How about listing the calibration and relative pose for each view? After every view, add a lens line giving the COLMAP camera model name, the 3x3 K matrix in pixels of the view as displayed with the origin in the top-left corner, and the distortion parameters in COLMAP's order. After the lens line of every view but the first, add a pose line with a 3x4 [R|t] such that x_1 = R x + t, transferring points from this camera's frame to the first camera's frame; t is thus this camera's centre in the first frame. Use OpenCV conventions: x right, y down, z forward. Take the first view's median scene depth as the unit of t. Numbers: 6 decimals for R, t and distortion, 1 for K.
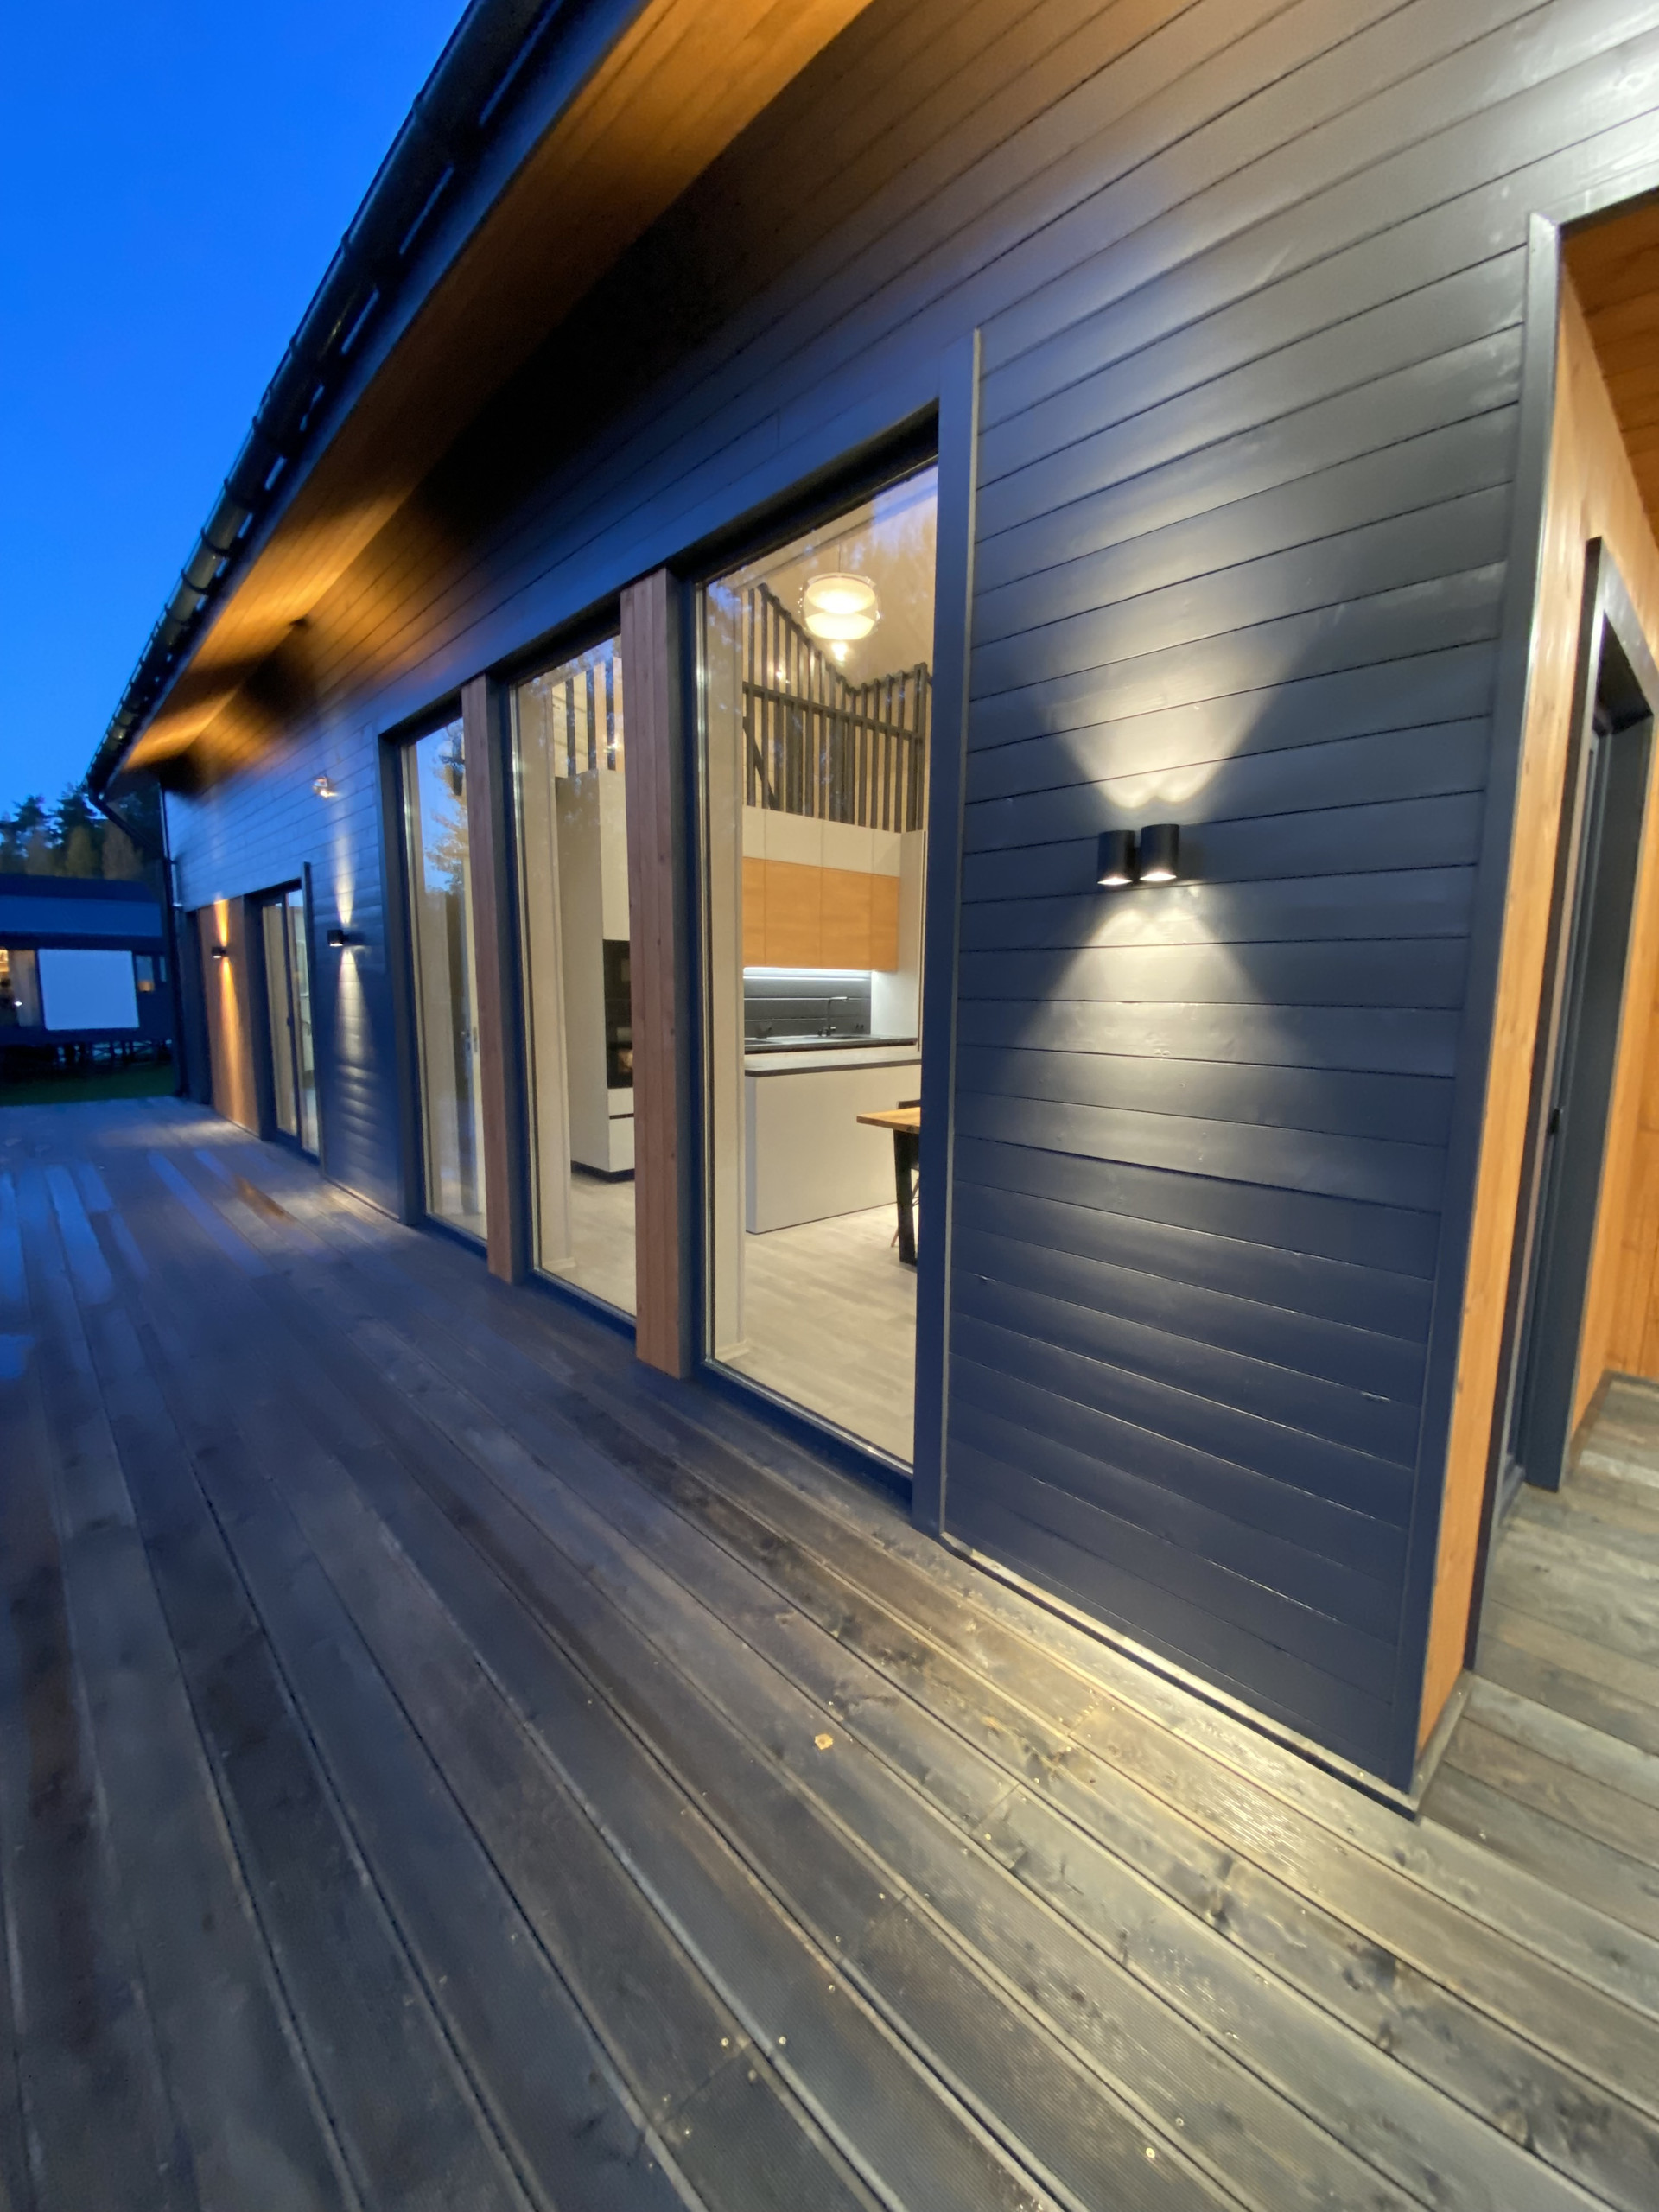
lens RADIAL K [[885.9, 0, 839.0], [0, 885.9, 1106.4], [0, 0, 1]] dist [0.000495, -0.013179]
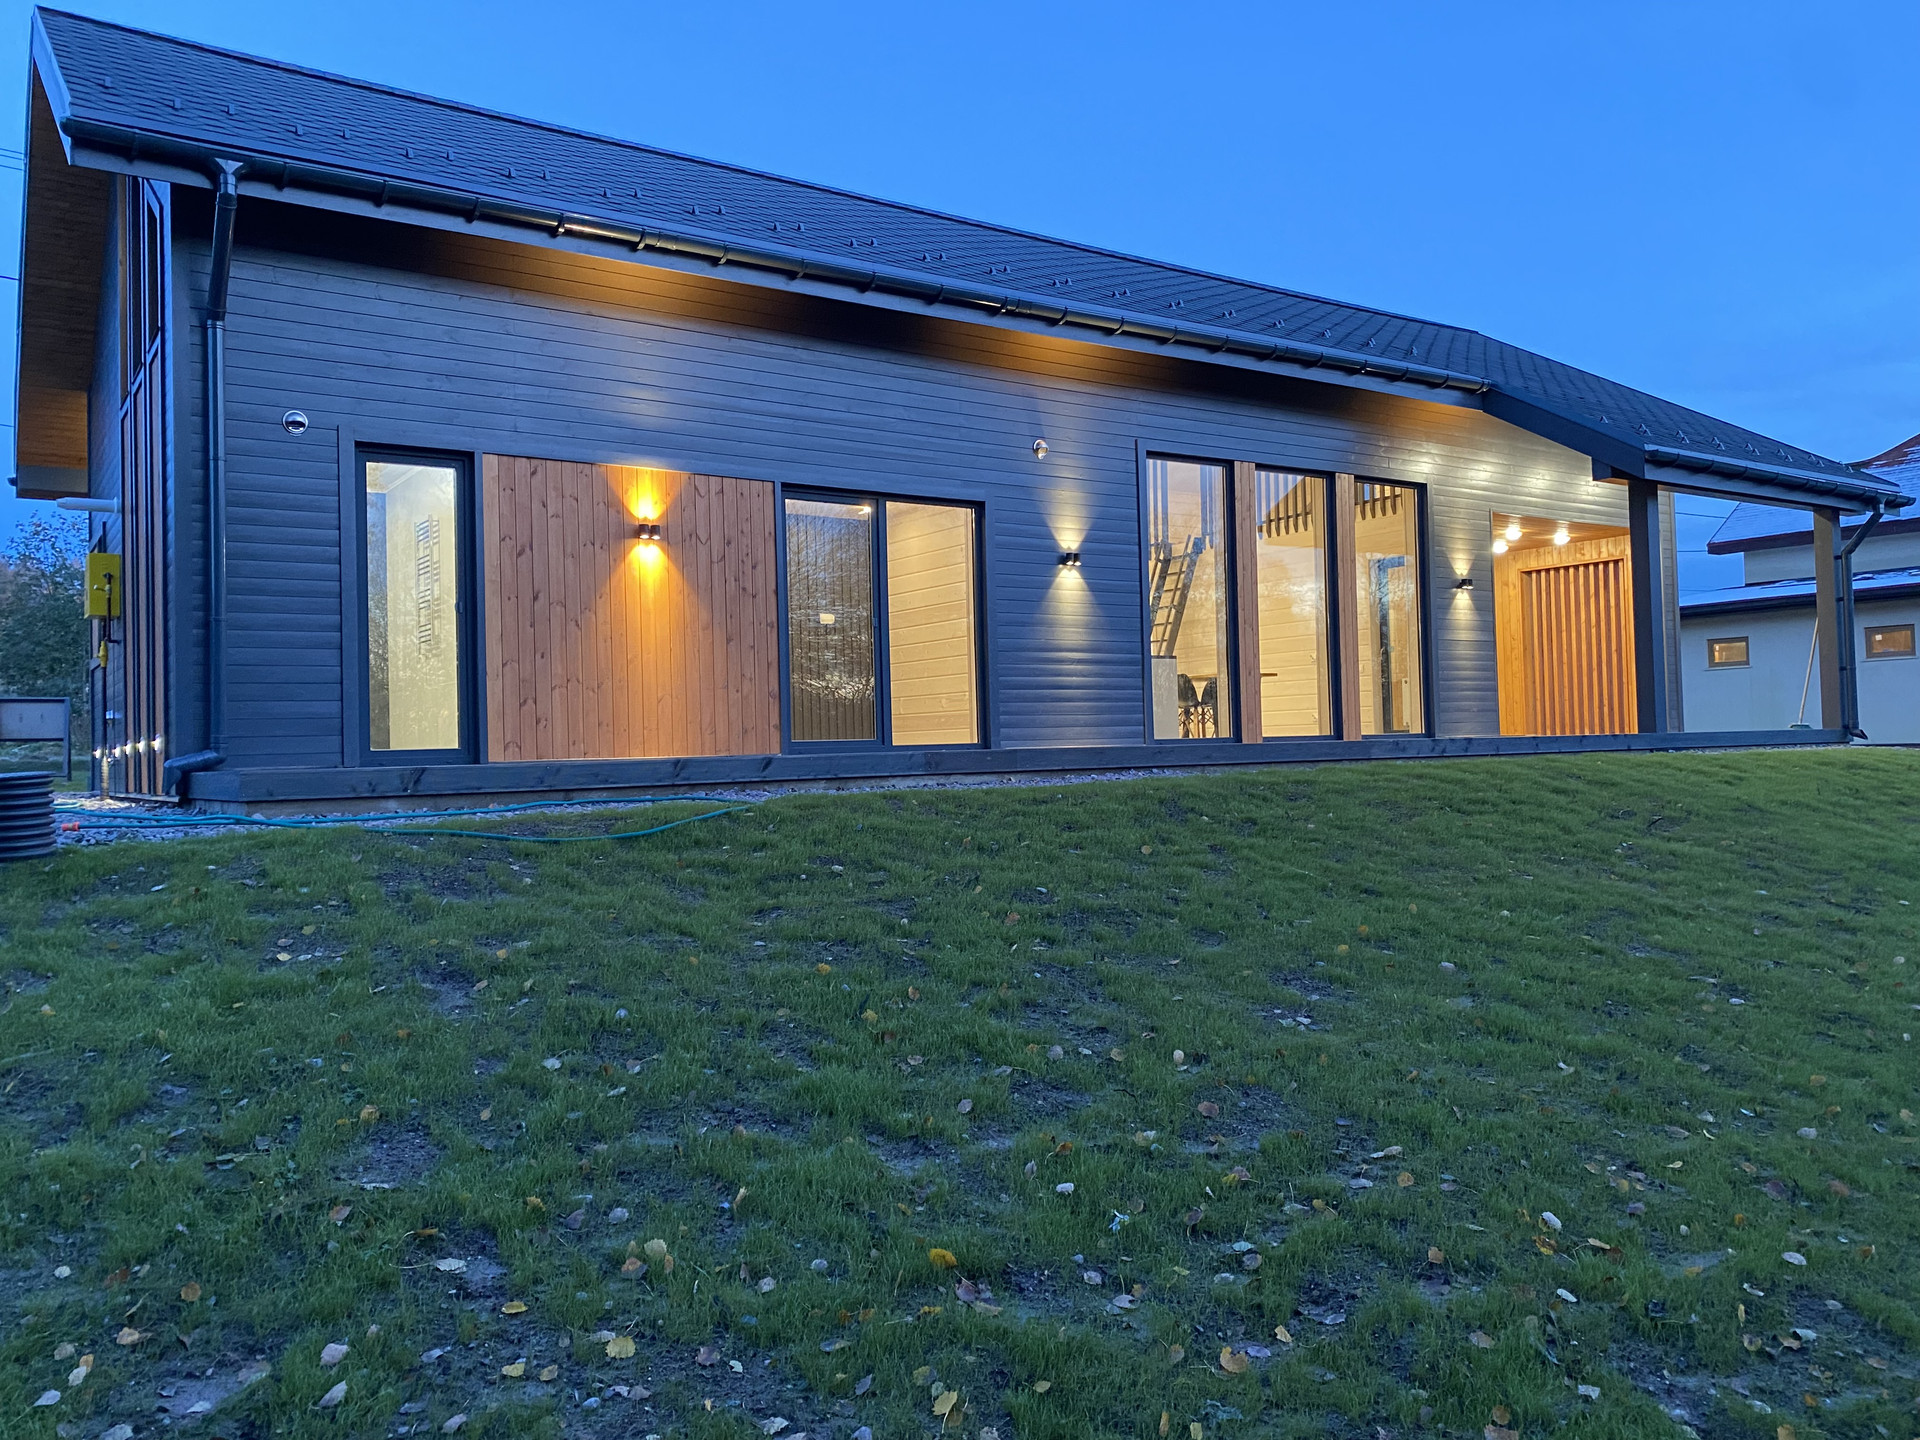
lens RADIAL K [[1447.2, 0, 960.0], [0, 1447.2, 720.0], [0, 0, 1]] dist [0.107895, -0.207316]
pose [[0.157885, 0.010482, 0.987402, -8.749027], [0.166124, 0.985410, -0.037024, 0.356280], [-0.973383, 0.169877, 0.153840, 2.664869]]
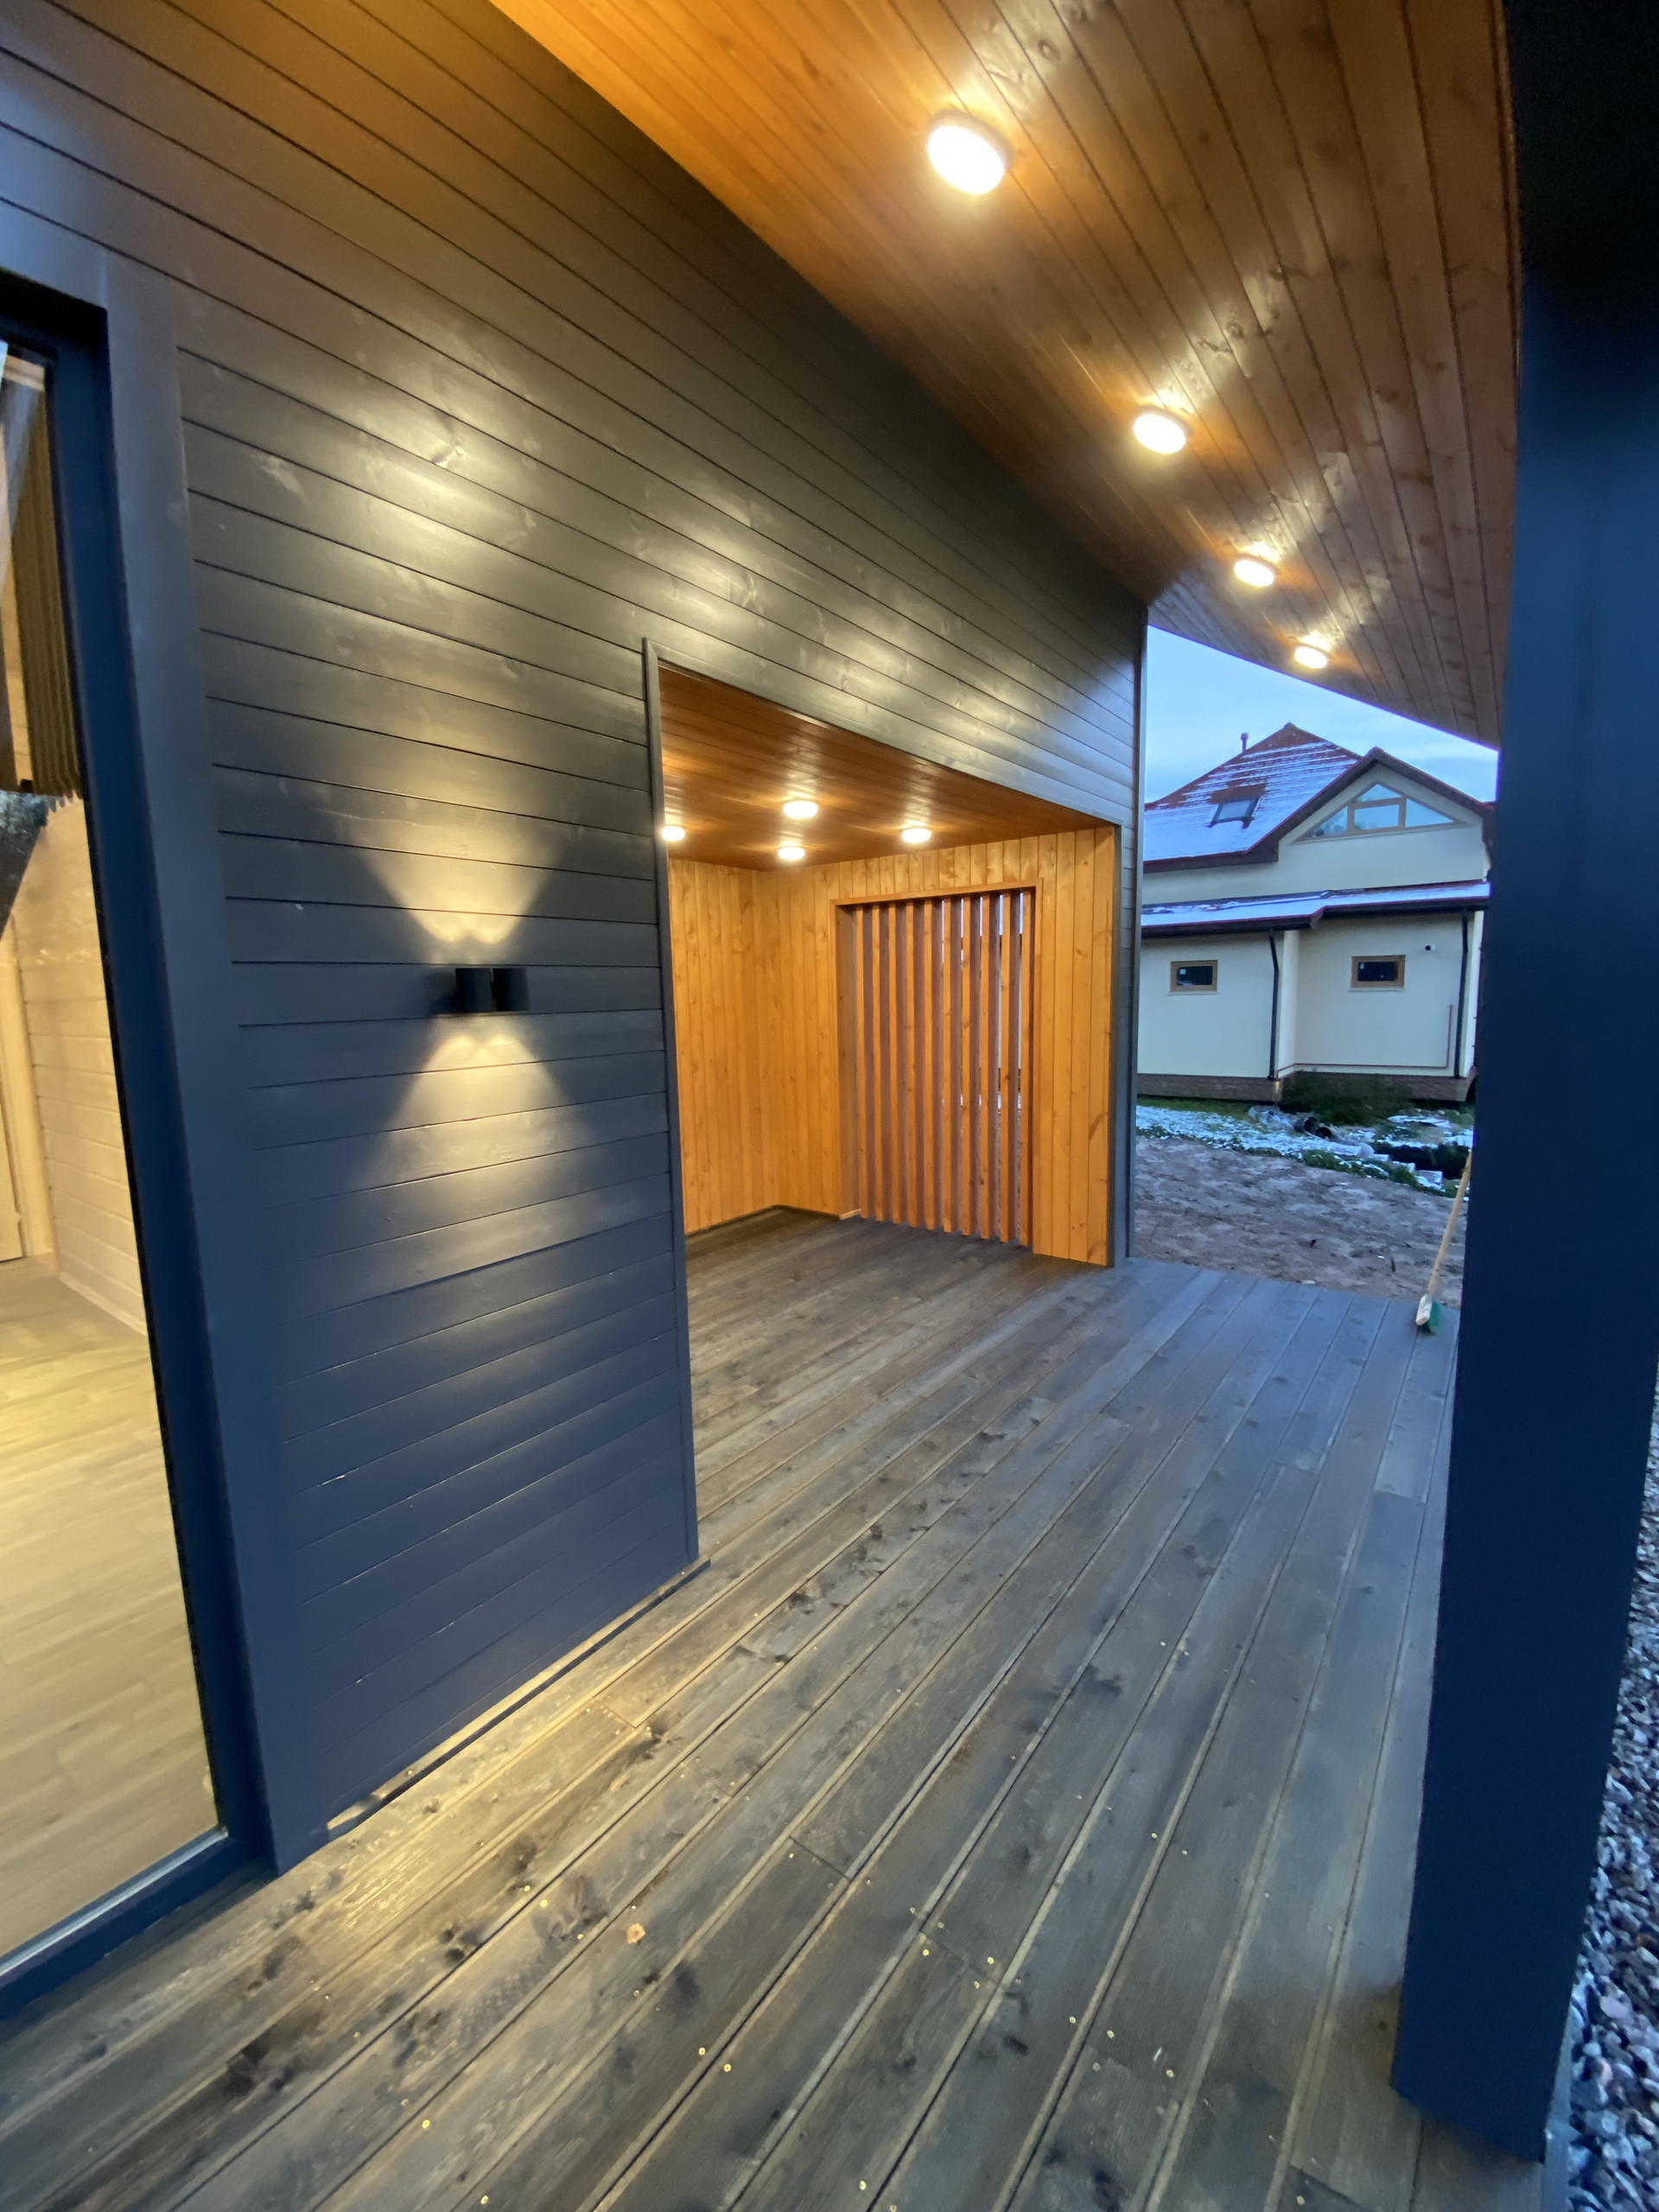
lens RADIAL K [[887.8, 0, 829.5], [0, 887.8, 1106.0], [0, 0, 1]] dist [0.004890, -0.013403]
pose [[-0.155756, -0.133140, 0.978782, -0.782811], [0.160097, 0.974372, 0.158016, -0.231690], [-0.974735, 0.181312, -0.130449, 0.702607]]
